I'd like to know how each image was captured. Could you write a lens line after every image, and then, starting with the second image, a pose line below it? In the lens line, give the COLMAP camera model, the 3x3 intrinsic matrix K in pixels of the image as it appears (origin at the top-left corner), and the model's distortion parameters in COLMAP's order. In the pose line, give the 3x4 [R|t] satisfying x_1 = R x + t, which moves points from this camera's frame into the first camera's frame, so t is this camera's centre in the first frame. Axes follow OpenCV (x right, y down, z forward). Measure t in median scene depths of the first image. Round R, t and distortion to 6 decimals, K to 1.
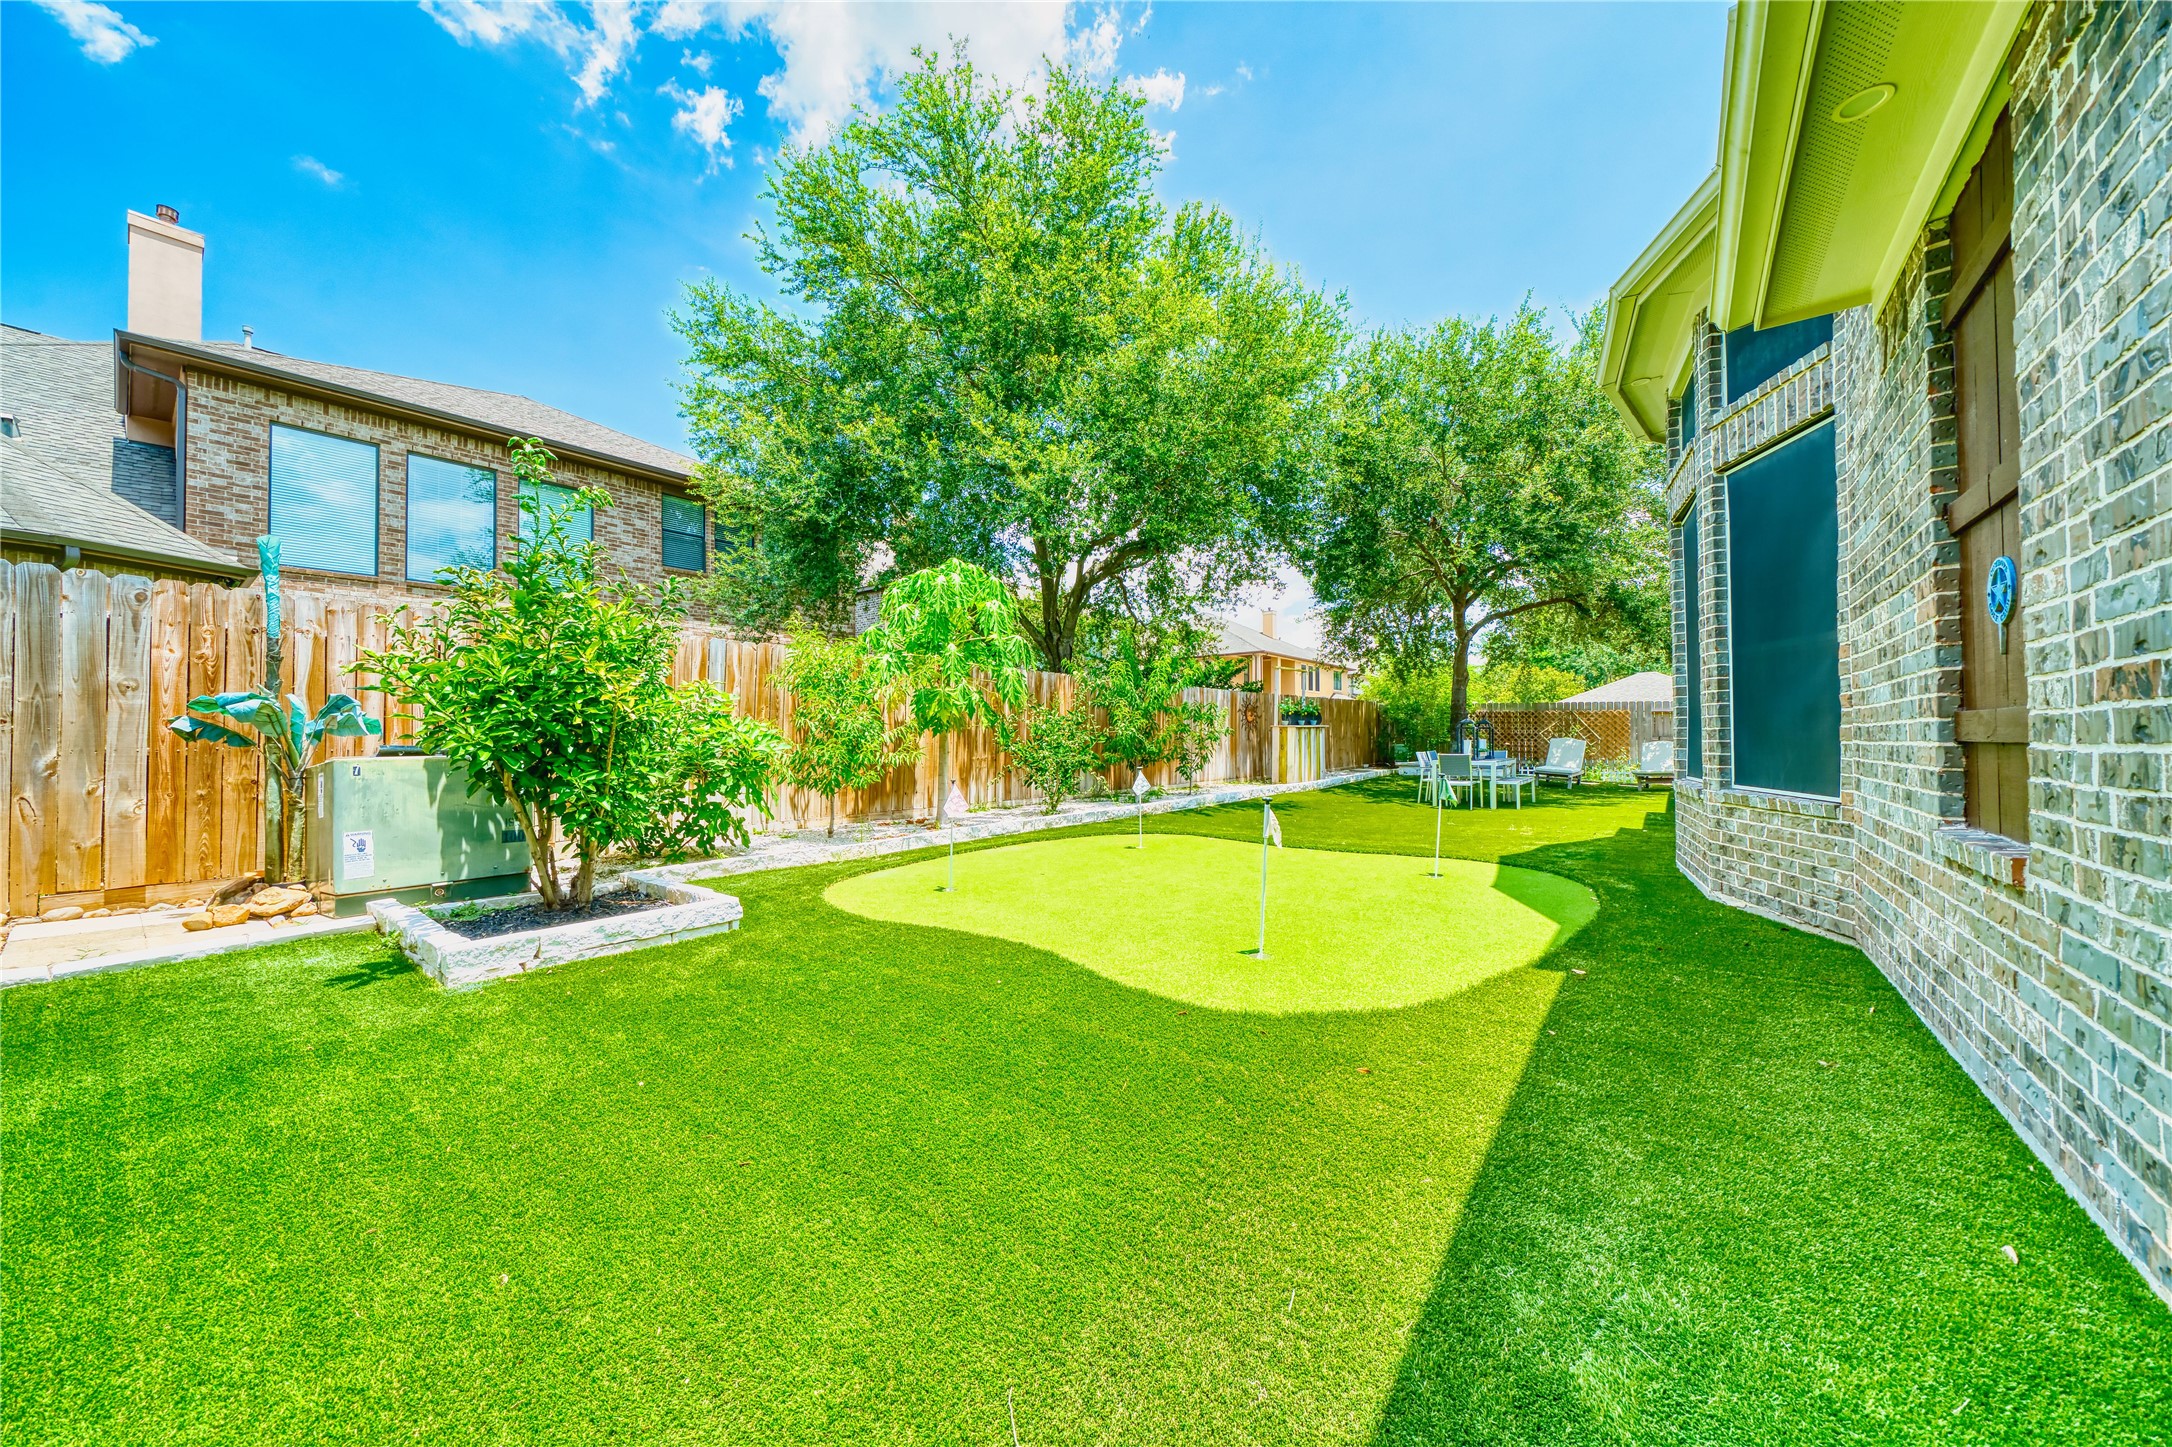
lens RADIAL K [[754.3, 0, 1083.3], [0, 754.3, 727.8], [0, 0, 1]] dist [-0.006476, -0.000064]
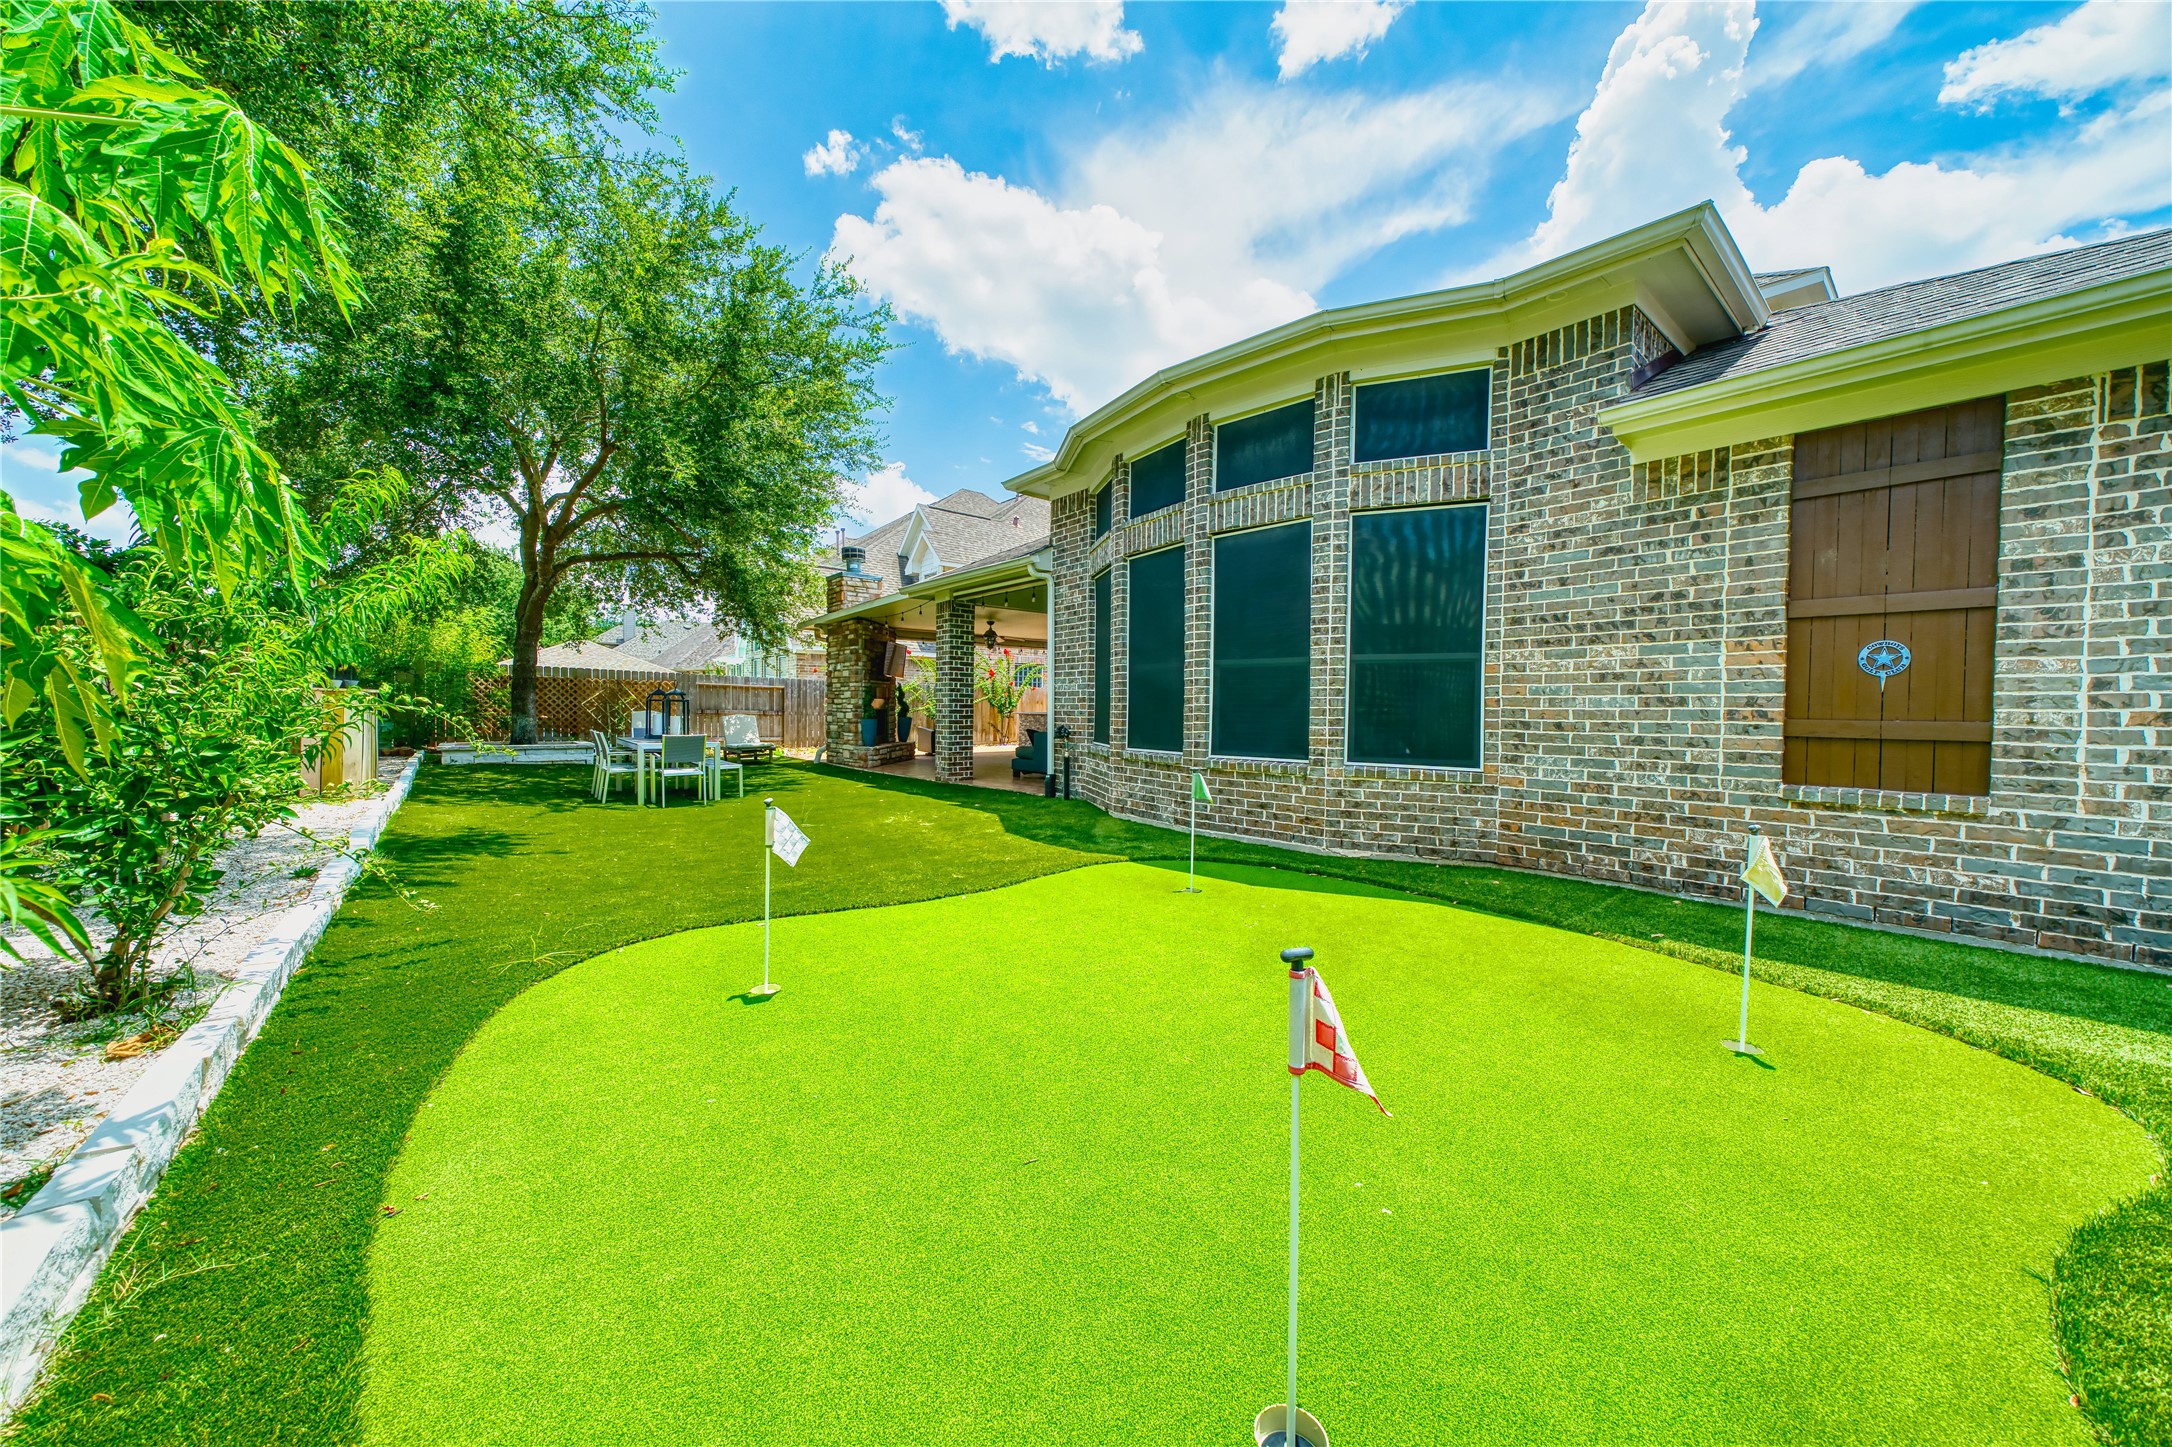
lens RADIAL K [[754.3, 0, 1083.1], [0, 754.3, 720.5], [0, 0, 1]] dist [-0.006476, -0.000064]
pose [[0.192138, -0.011934, 0.981295, -0.522067], [-0.022434, 0.999611, 0.016550, -0.005761], [-0.981111, -0.025194, 0.191795, 1.330418]]
